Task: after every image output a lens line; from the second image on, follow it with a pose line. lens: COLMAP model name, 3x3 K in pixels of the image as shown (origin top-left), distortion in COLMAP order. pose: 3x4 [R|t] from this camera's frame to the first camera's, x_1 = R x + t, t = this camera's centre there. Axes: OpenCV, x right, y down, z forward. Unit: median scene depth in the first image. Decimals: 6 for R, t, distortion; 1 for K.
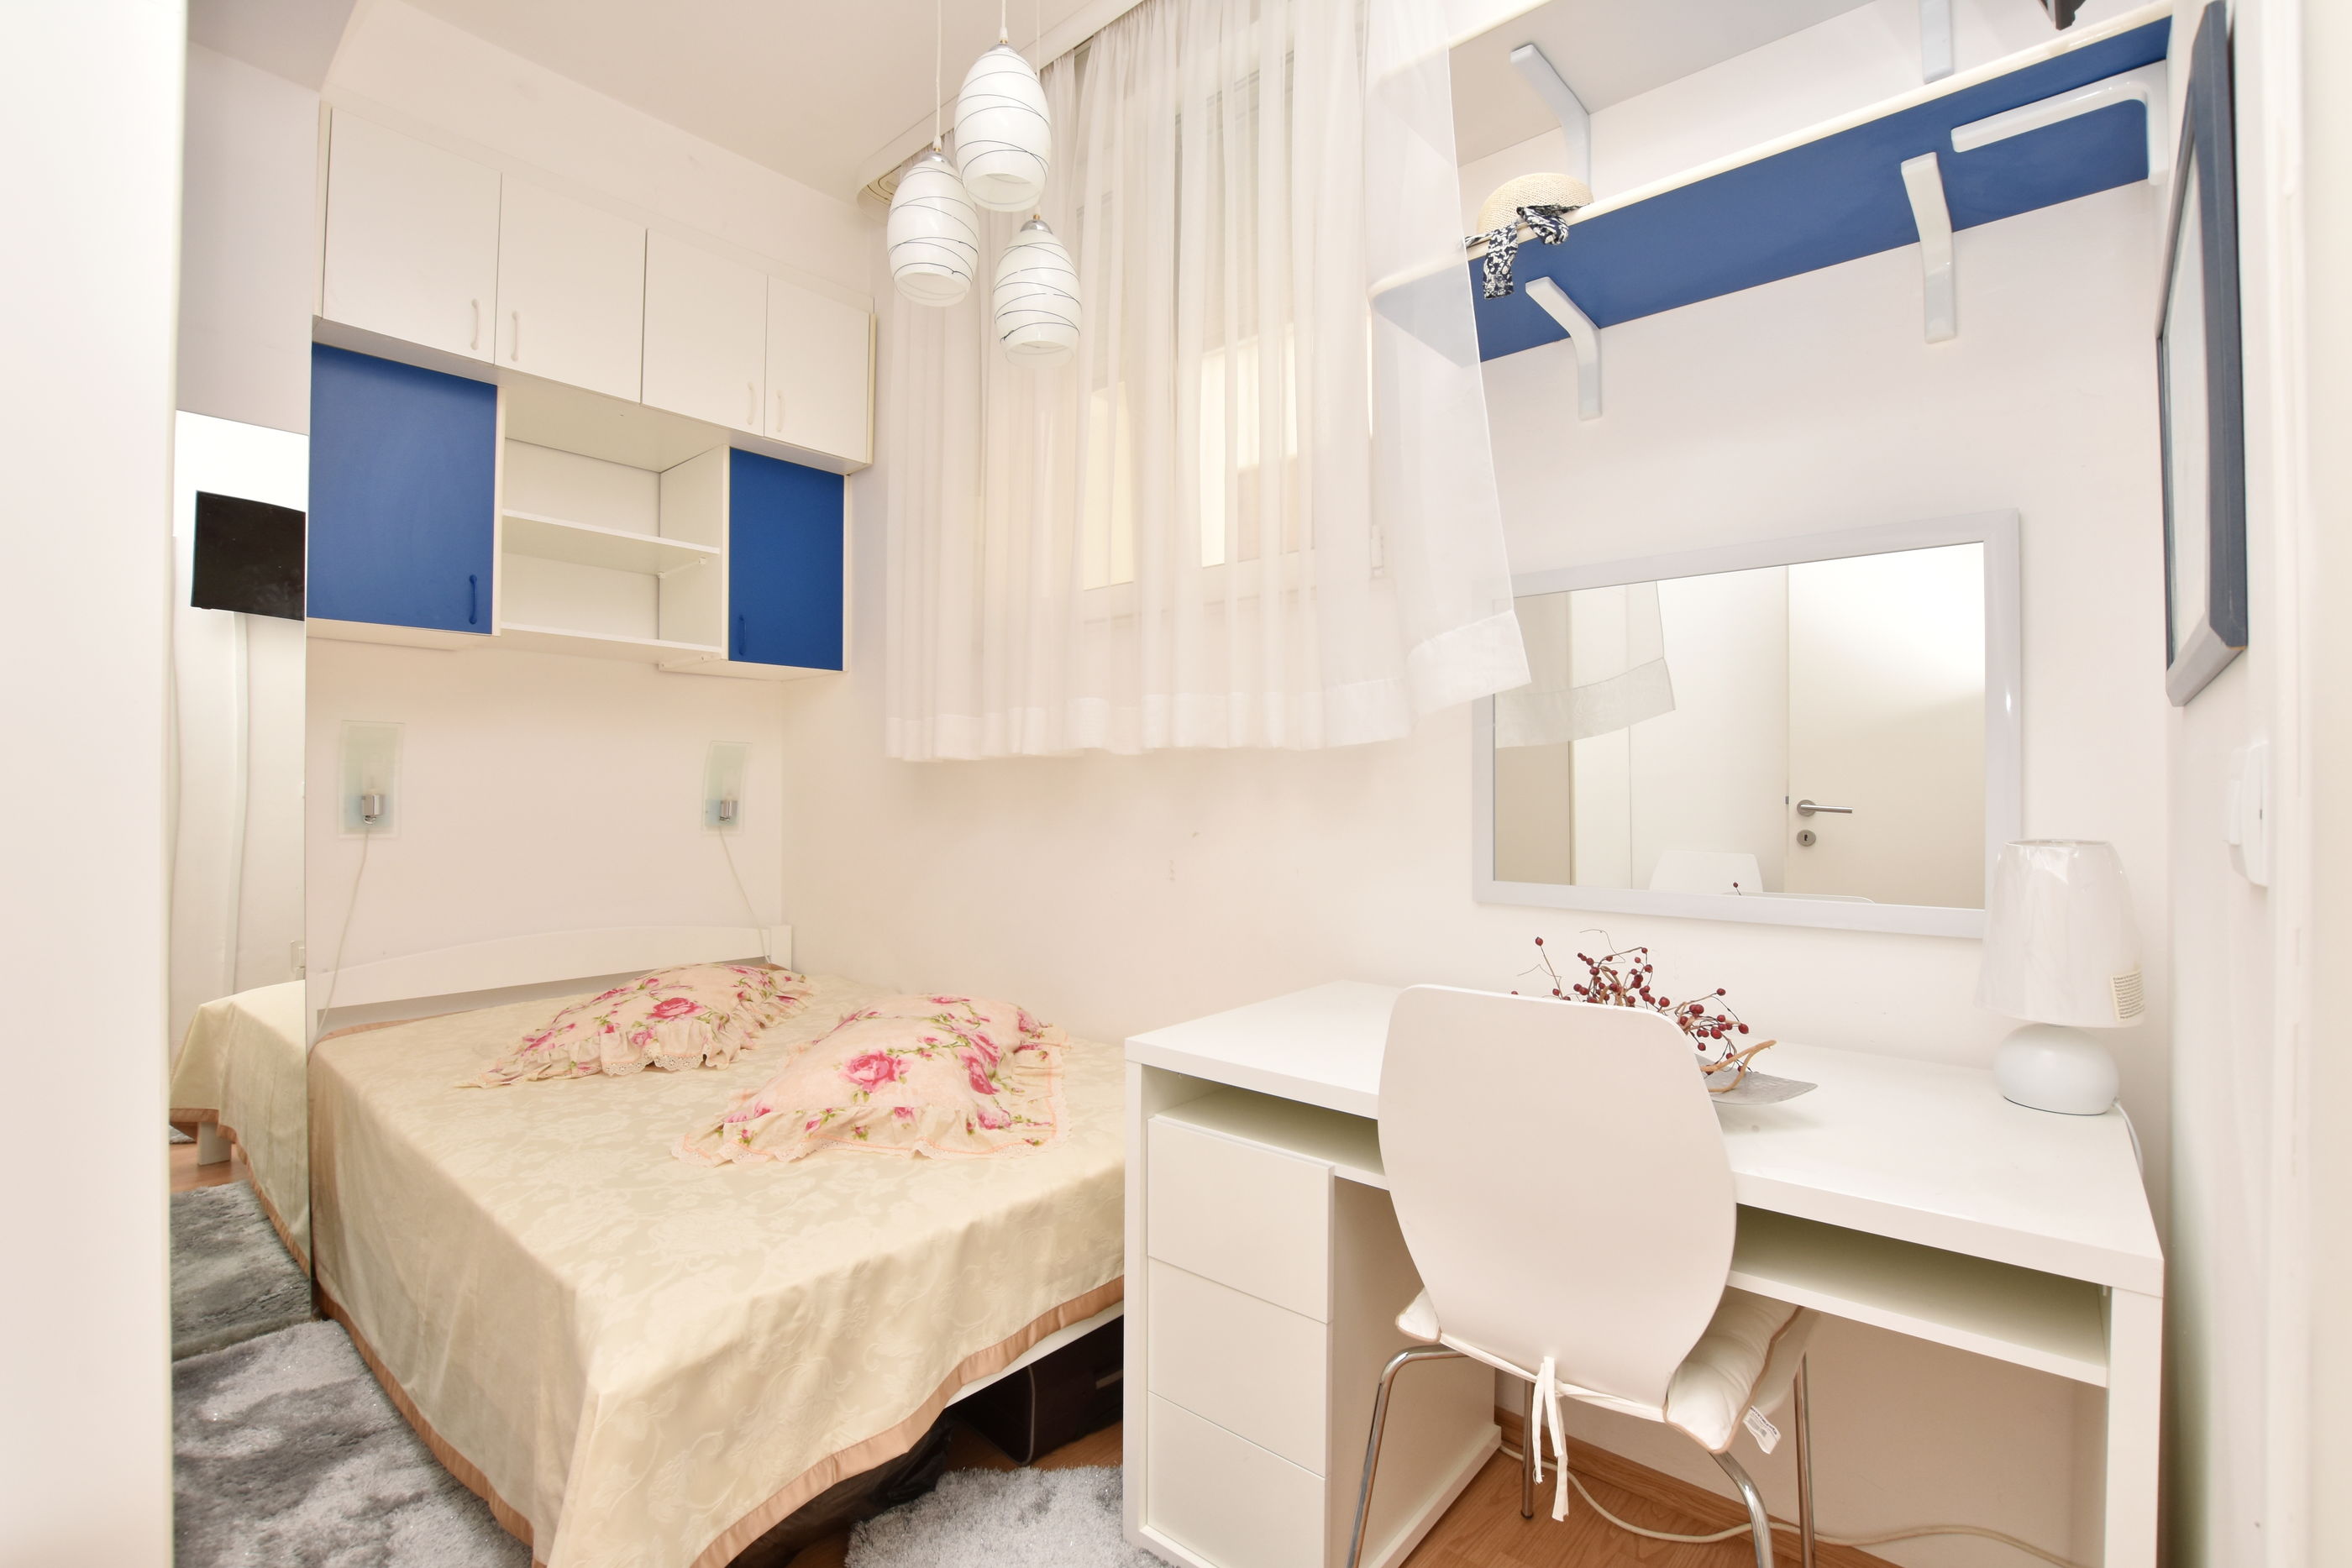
lens RADIAL K [[1047.6, 0, 1170.4], [0, 1047.6, 784.9], [0, 0, 1]] dist [-0.027157, 0.000474]
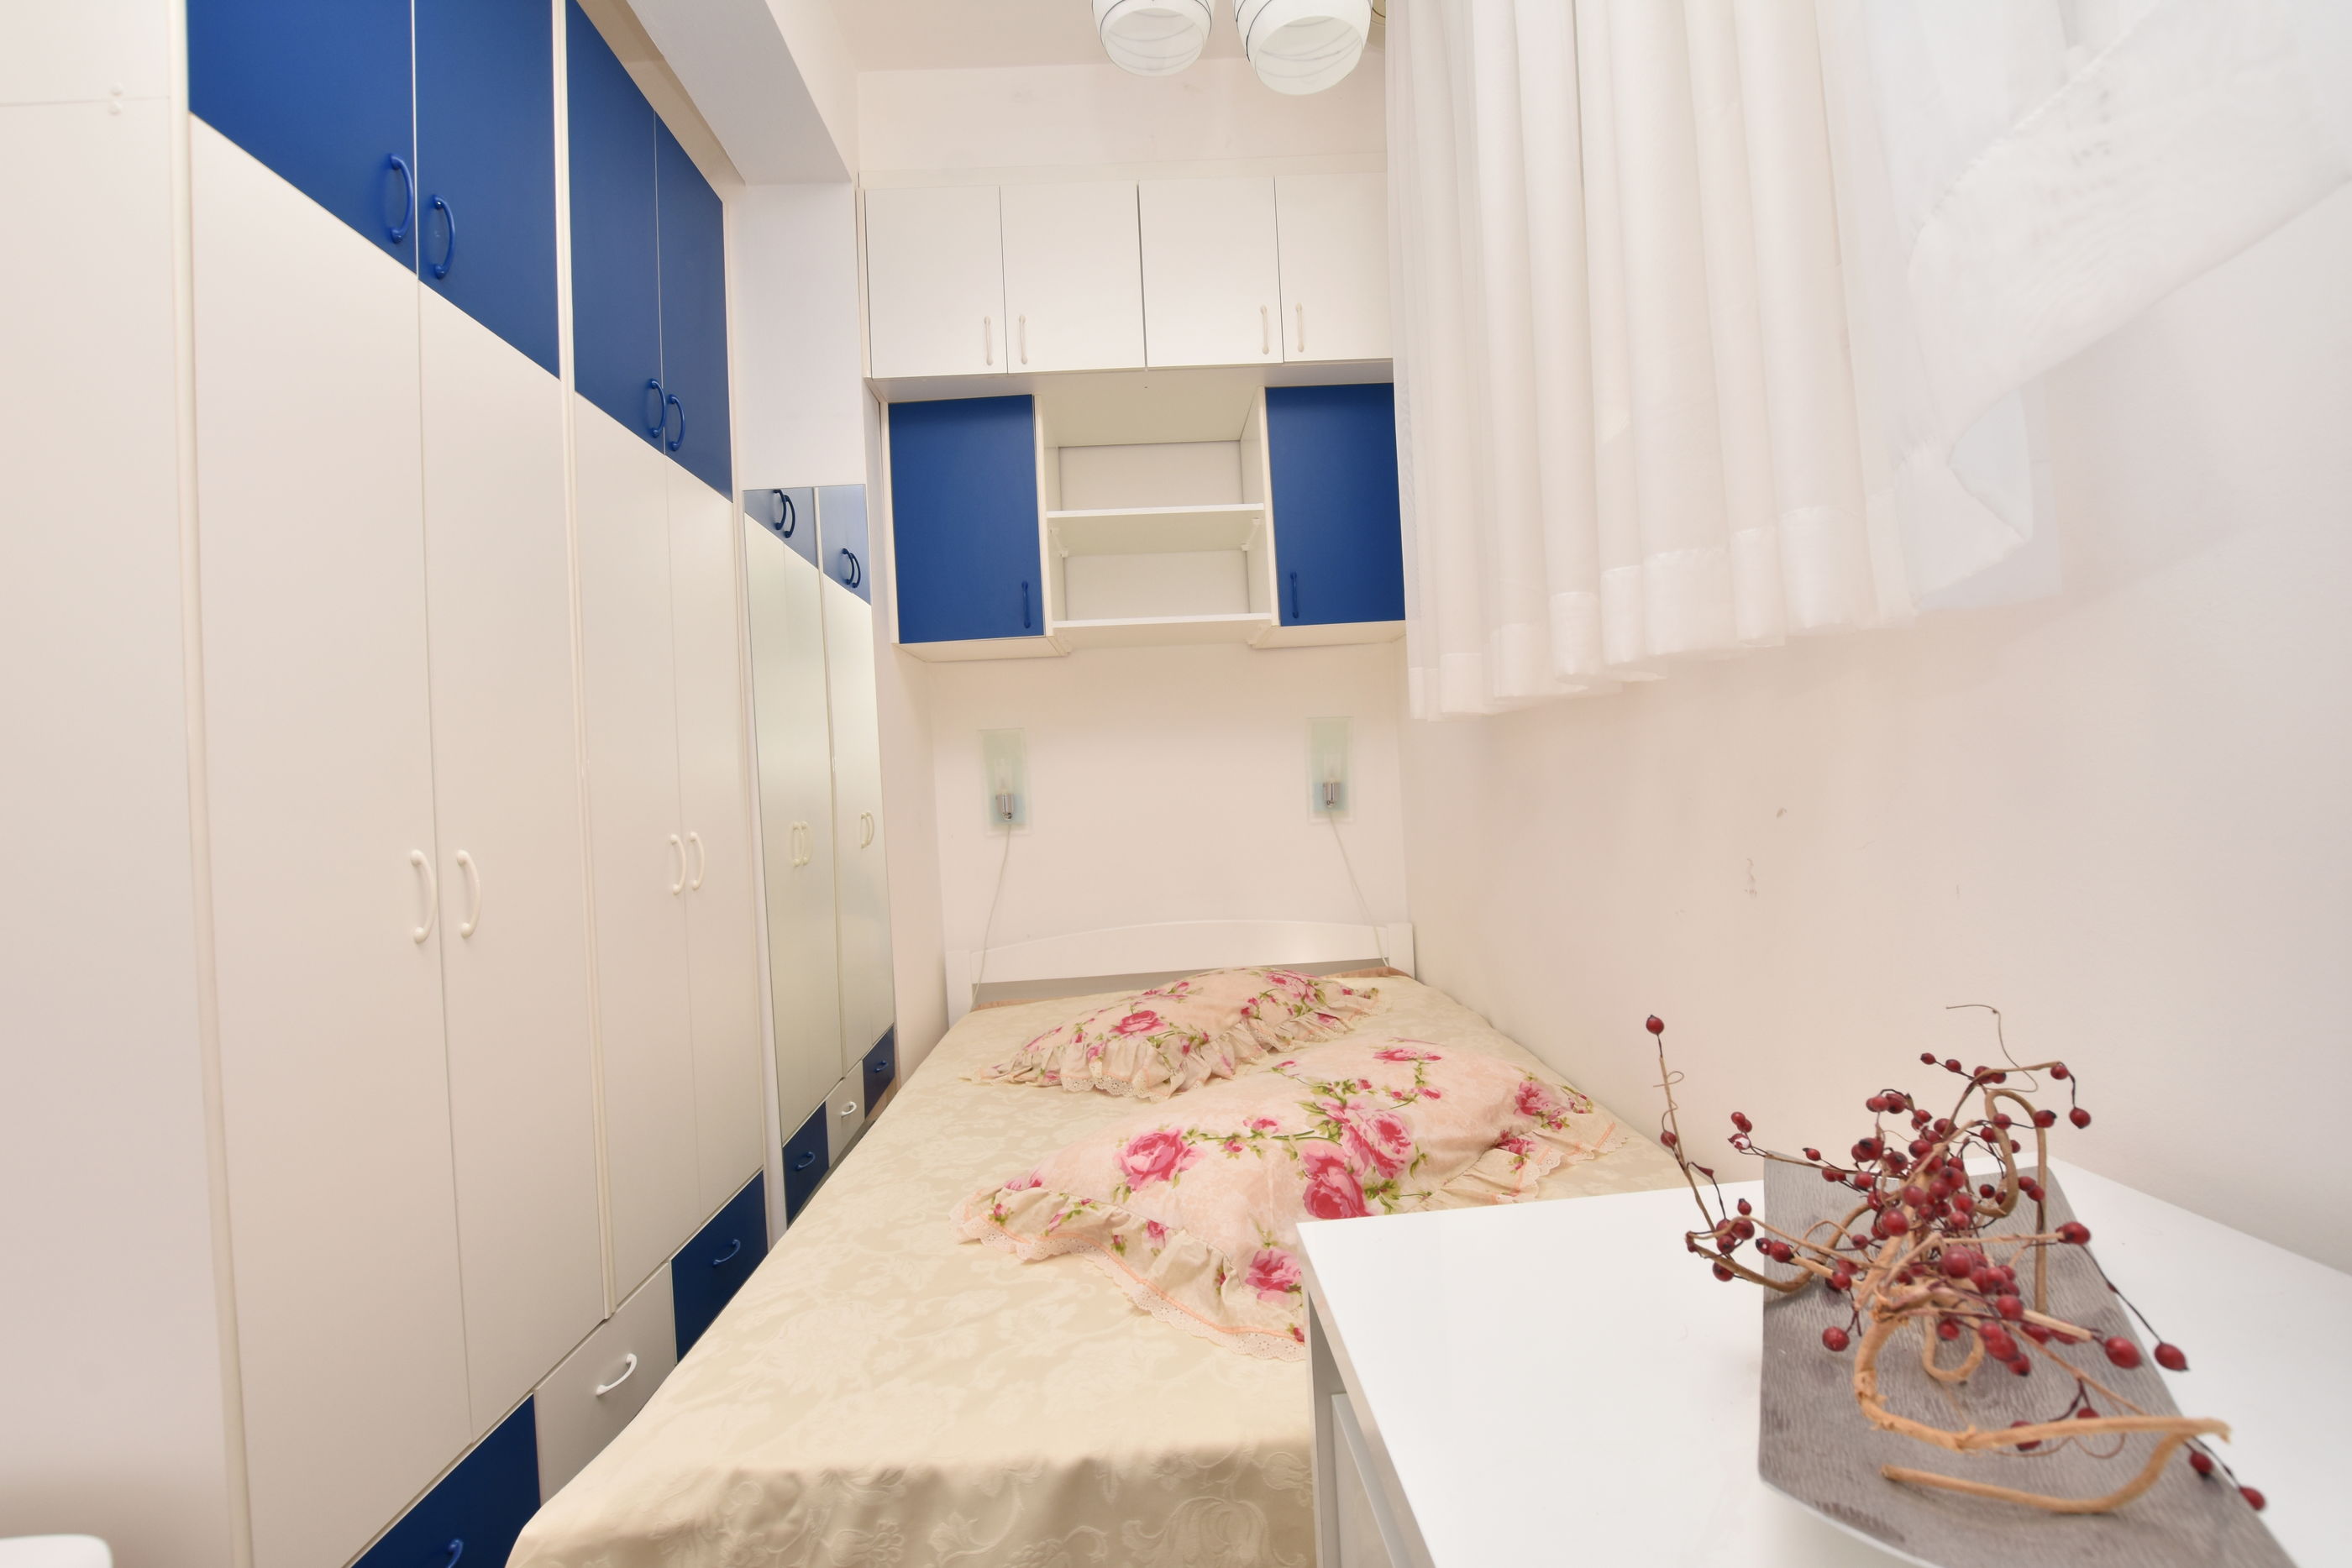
lens RADIAL K [[1047.6, 0, 1170.4], [0, 1047.6, 784.9], [0, 0, 1]] dist [-0.027157, 0.000474]
pose [[0.682004, -0.044813, -0.729975, 0.250055], [0.063472, 0.997982, -0.001964, 0.017710], [0.728589, -0.044994, 0.683471, 0.503044]]
